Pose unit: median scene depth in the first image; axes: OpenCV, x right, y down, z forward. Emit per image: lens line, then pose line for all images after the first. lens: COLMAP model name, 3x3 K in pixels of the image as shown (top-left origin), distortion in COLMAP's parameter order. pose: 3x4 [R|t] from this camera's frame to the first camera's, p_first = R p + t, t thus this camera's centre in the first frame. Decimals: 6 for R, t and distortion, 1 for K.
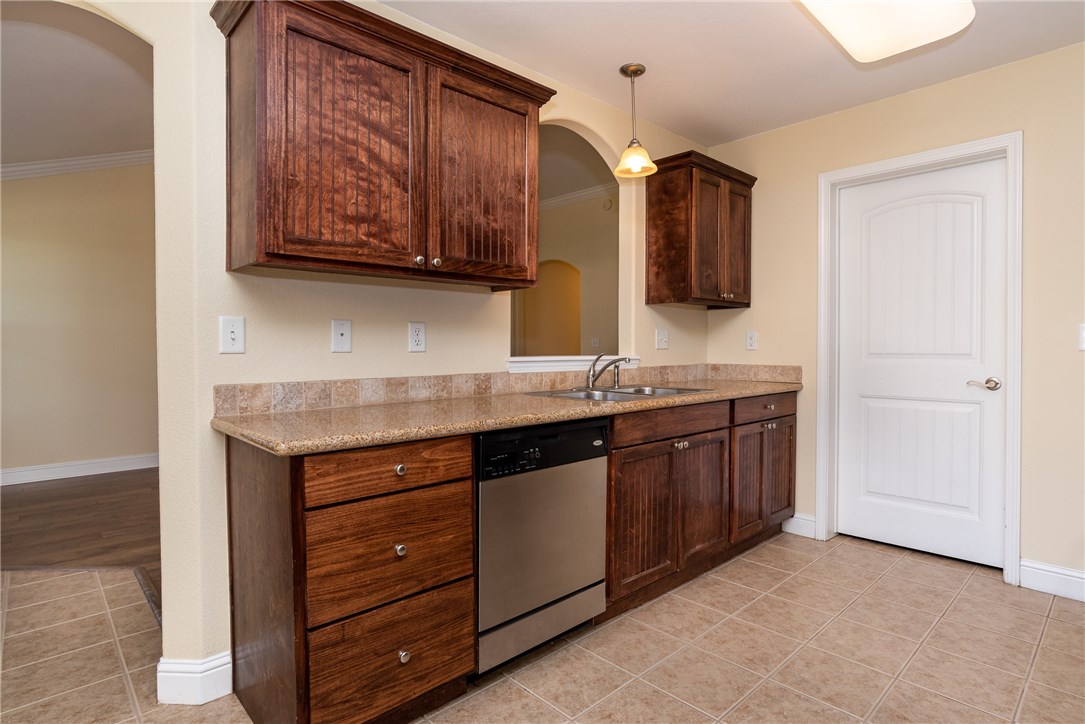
lens RADIAL K [[555.5, 0, 542.3], [0, 555.5, 351.0], [0, 0, 1]] dist [-0.027657, 0.000386]
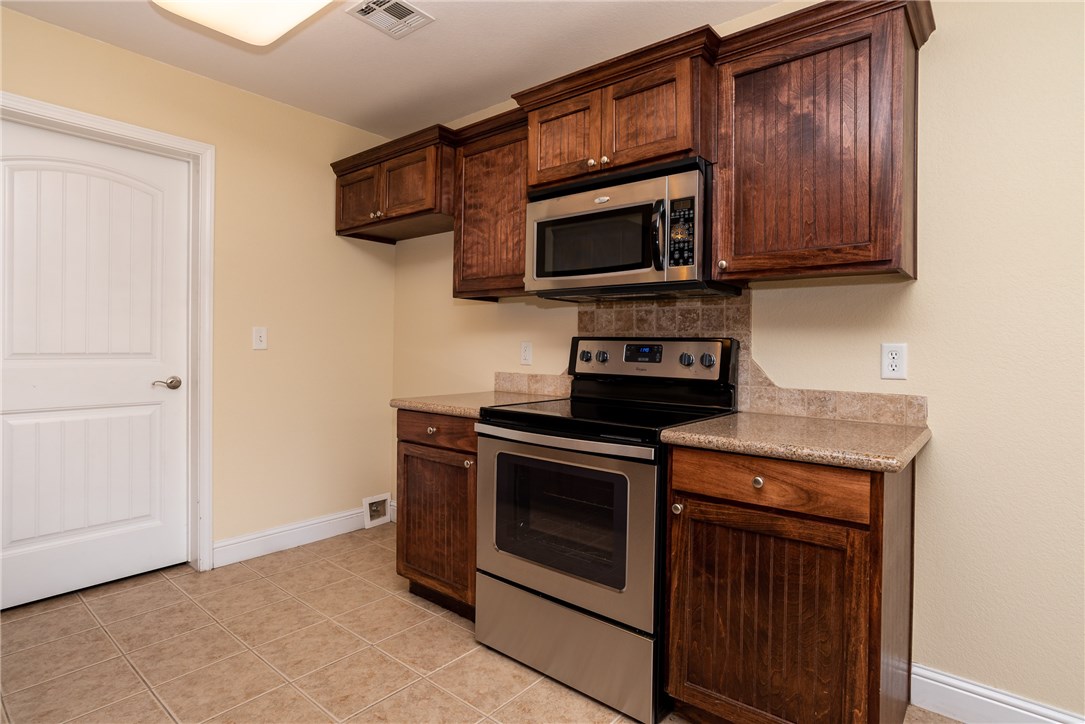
lens RADIAL K [[561.0, 0, 545.0], [0, 561.0, 342.0], [0, 0, 1]] dist [0.001513, 0.000231]
pose [[-0.136170, 0.006464, 0.990664, -0.313512], [0.000138, 0.999979, -0.006506, -0.008113], [-0.990685, -0.000749, -0.136168, 0.498156]]
